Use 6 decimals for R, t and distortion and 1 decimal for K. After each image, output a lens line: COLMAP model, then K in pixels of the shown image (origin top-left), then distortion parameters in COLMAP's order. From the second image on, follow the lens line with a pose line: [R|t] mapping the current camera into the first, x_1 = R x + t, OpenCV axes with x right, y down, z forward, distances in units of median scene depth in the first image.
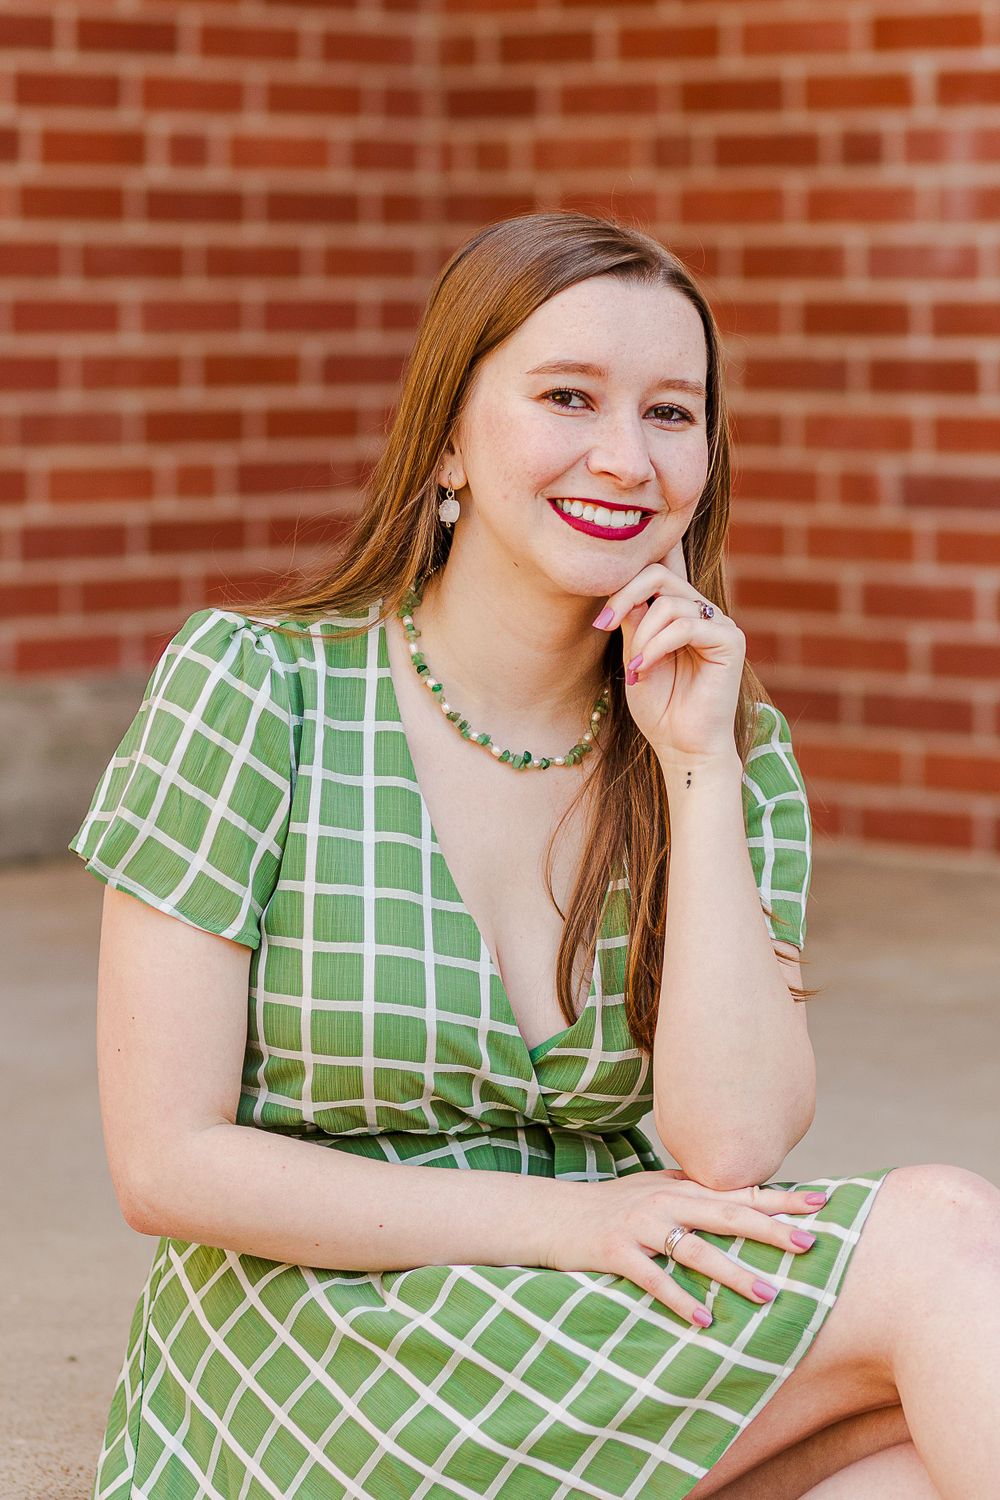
lens RADIAL K [[4943.3, 0, 503.8], [0, 4943.3, 751.1], [0, 0, 1]] dist [0.130793, -1.276131]
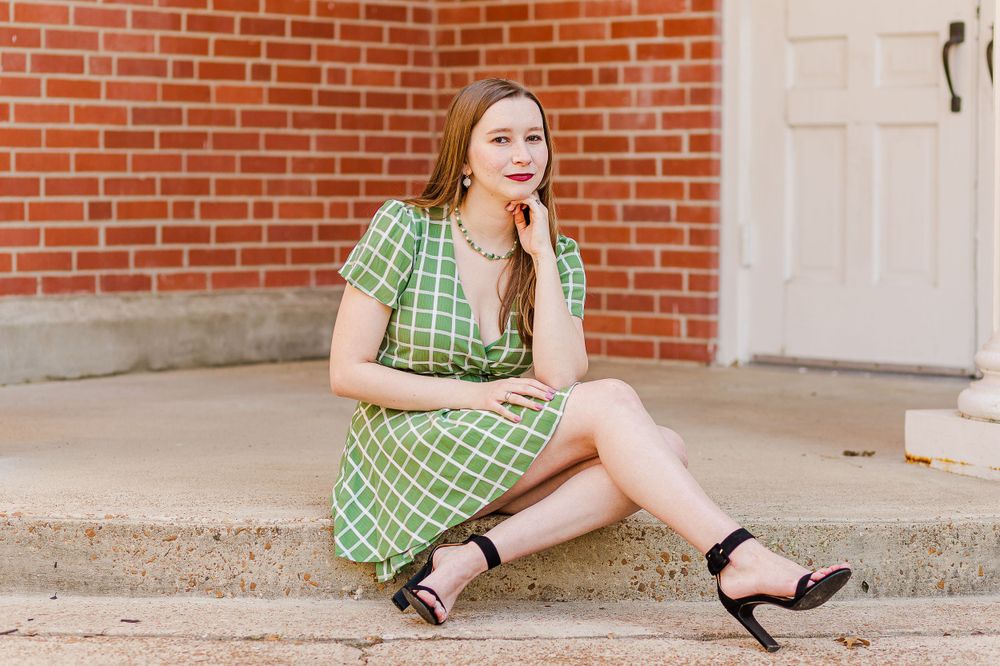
lens RADIAL K [[2931.0, 0, 479.8], [0, 2931.0, 333.5], [0, 0, 1]] dist [0.249190, -1.412435]
pose [[0.999859, 0.006102, 0.015635, -0.014925], [-0.005352, 0.998854, -0.047560, 0.077915], [-0.015908, 0.047470, 0.998746, -0.468520]]
